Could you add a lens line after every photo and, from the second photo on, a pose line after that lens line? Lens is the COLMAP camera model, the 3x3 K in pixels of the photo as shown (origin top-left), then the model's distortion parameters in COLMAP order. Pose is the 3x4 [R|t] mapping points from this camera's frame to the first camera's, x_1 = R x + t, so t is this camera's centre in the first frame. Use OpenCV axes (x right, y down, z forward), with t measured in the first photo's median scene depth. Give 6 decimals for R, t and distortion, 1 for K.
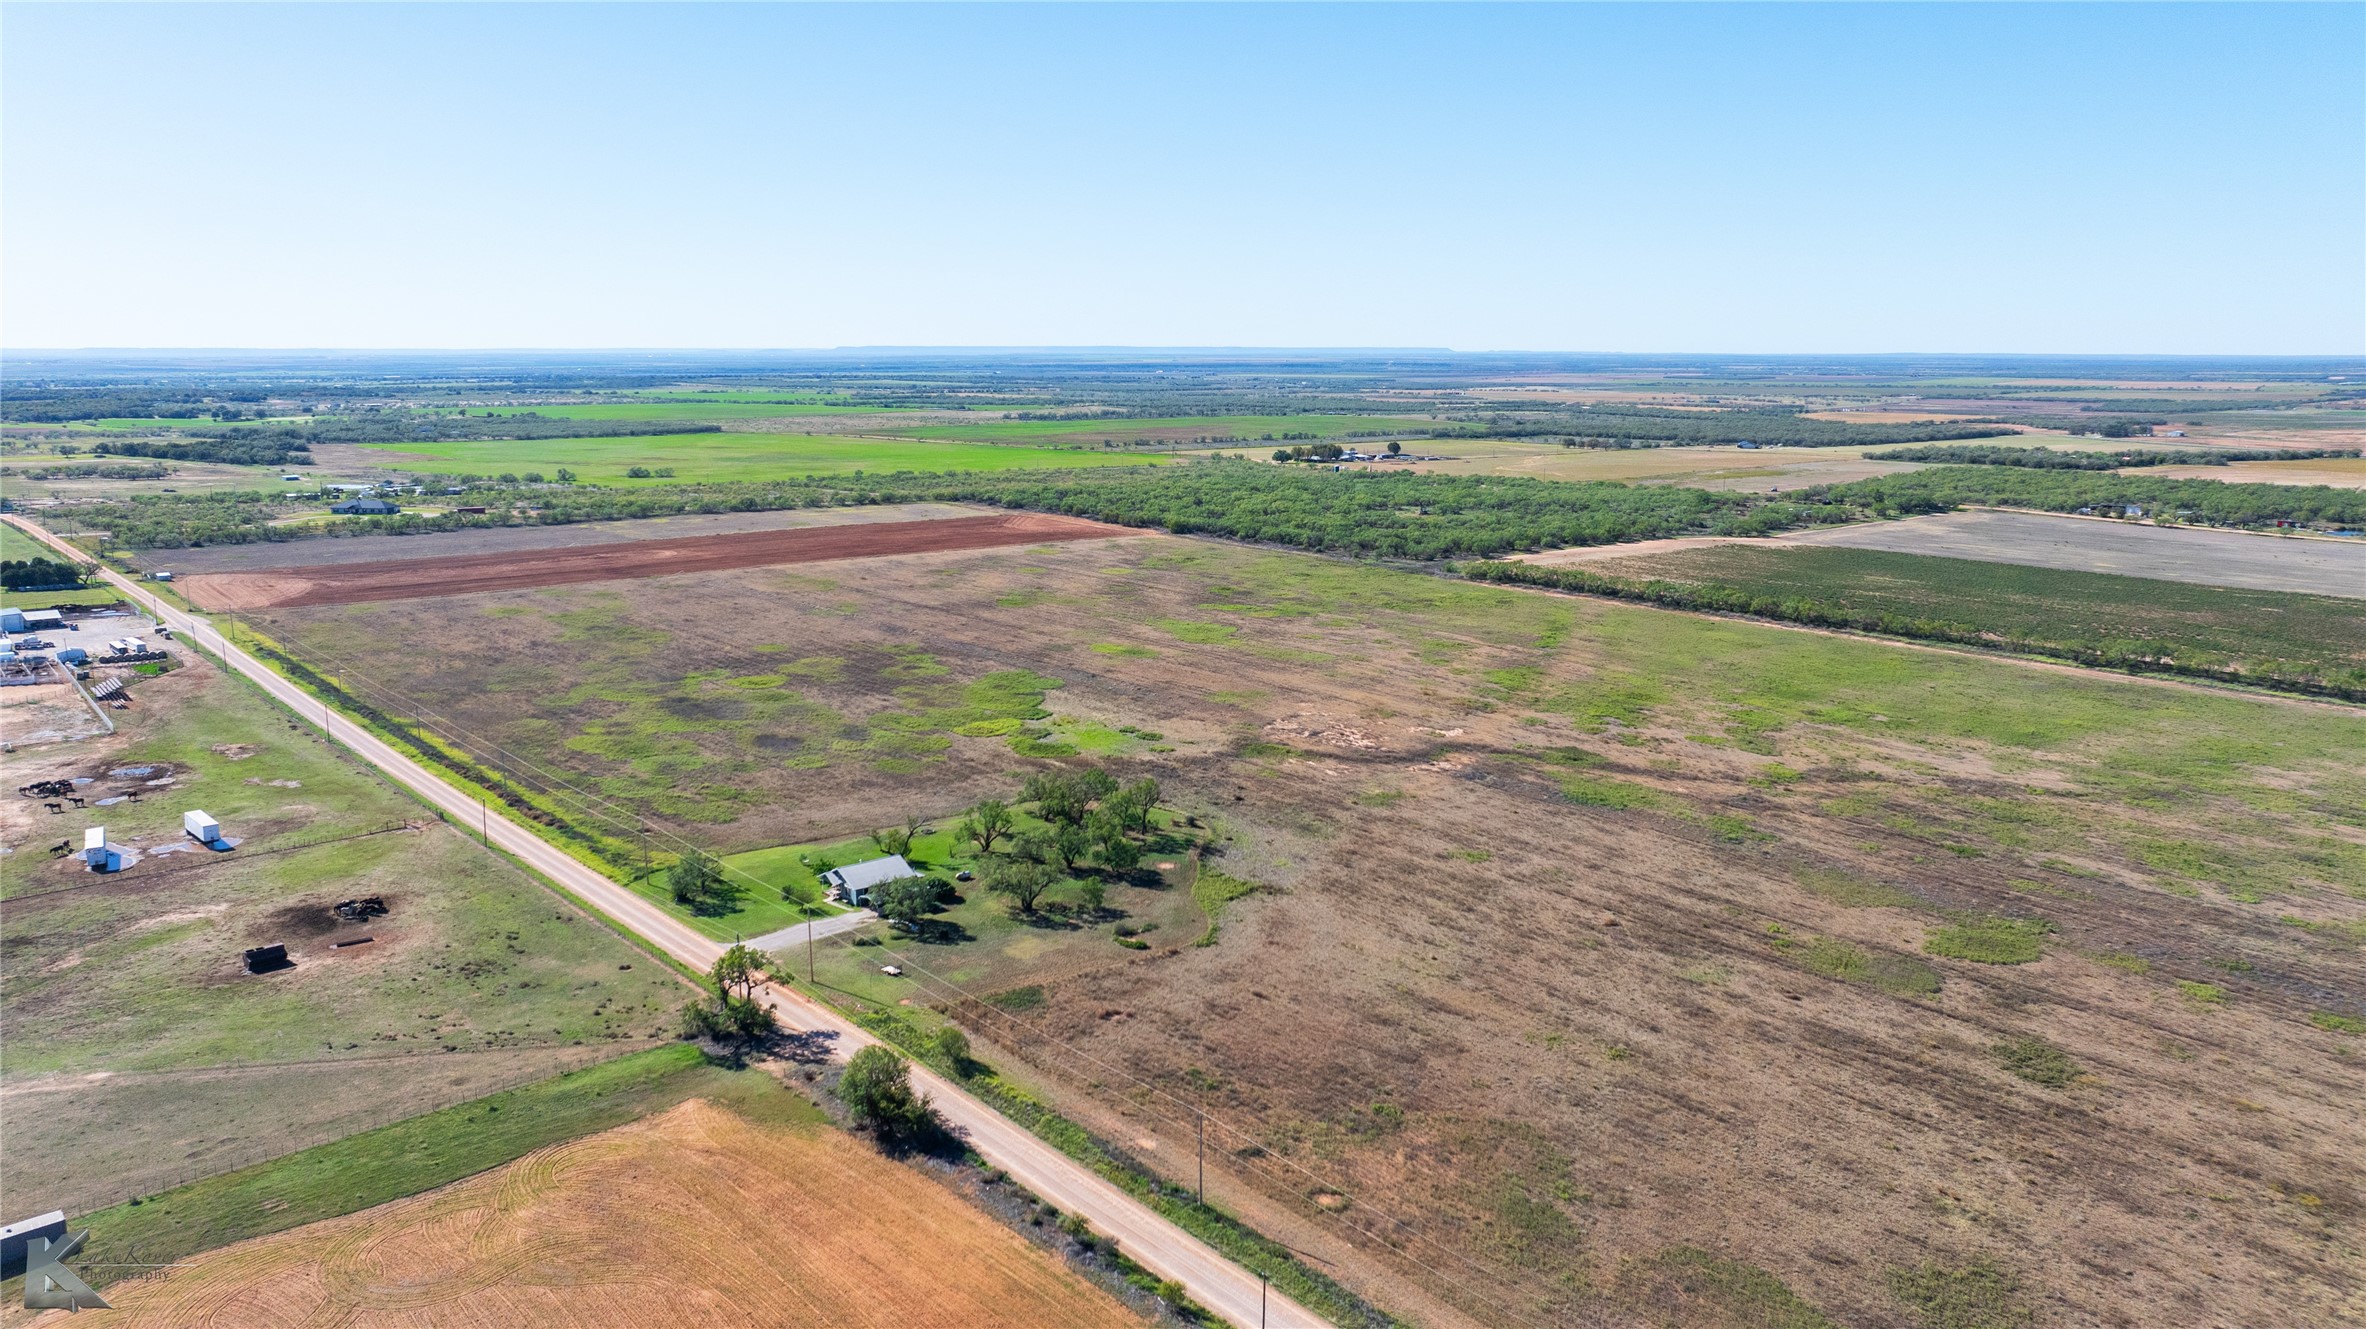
lens RADIAL K [[1673.1, 0, 1180.9], [0, 1673.1, 673.5], [0, 0, 1]] dist [-0.033100, 0.039201]
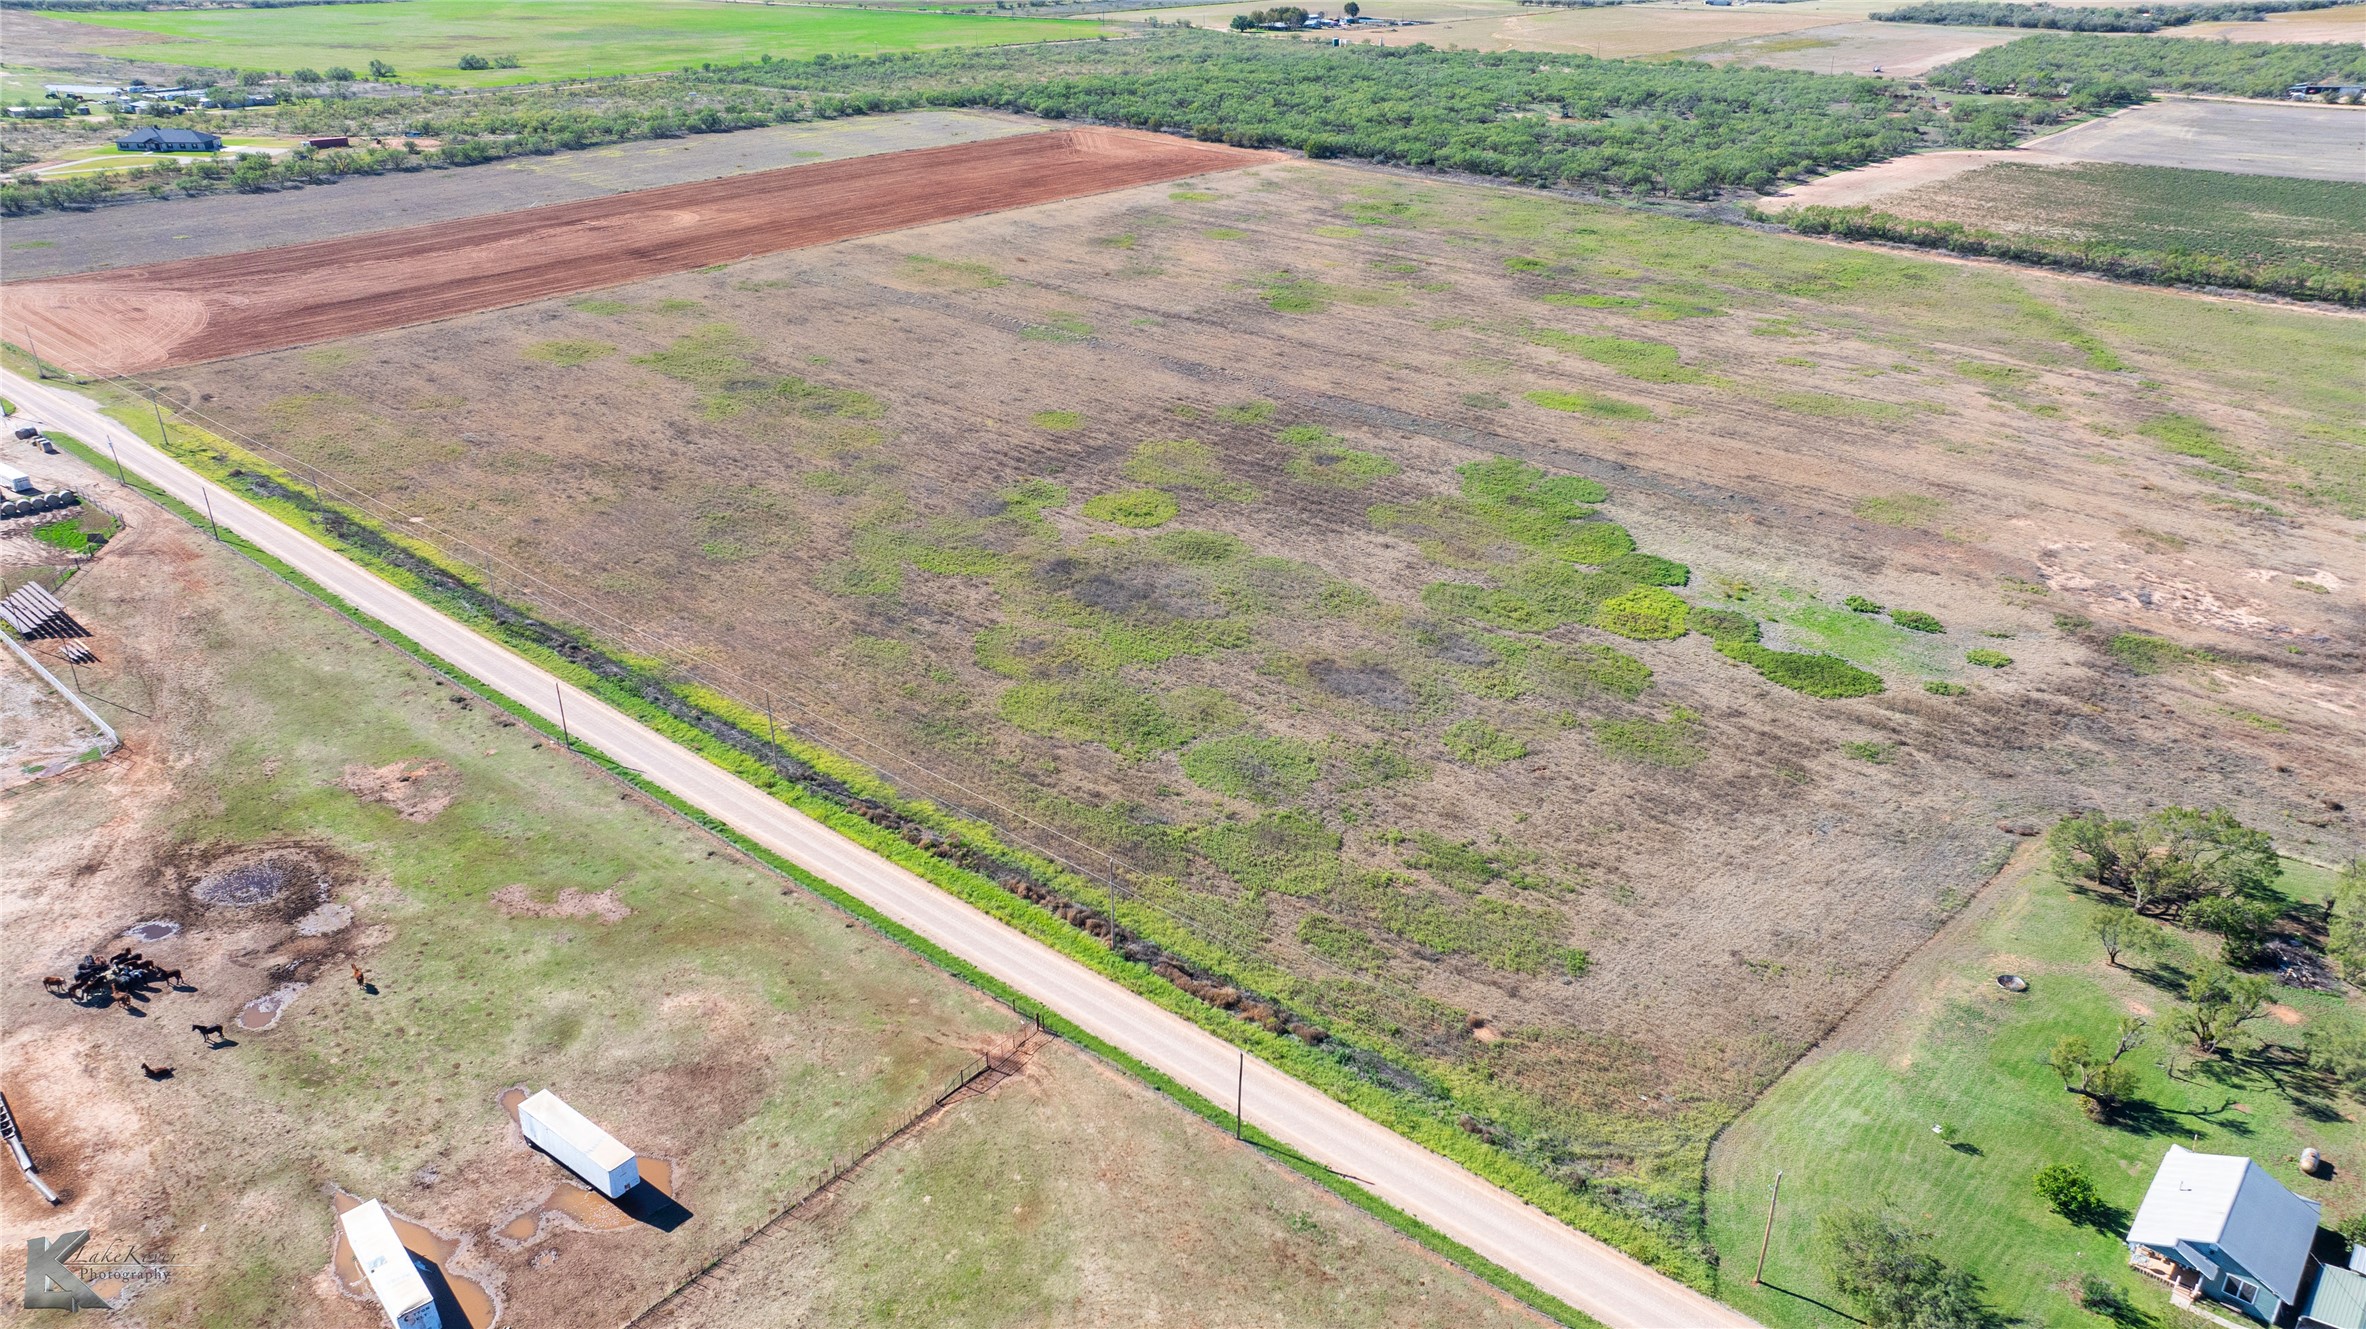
lens RADIAL K [[1673.1, 0, 1179.3], [0, 1673.1, 662.2], [0, 0, 1]] dist [-0.033100, 0.039201]
pose [[0.989116, -0.061380, 0.133720, -0.262958], [0.026146, 0.967689, 0.250788, -0.077285], [-0.144793, -0.244562, 0.958762, 0.315687]]
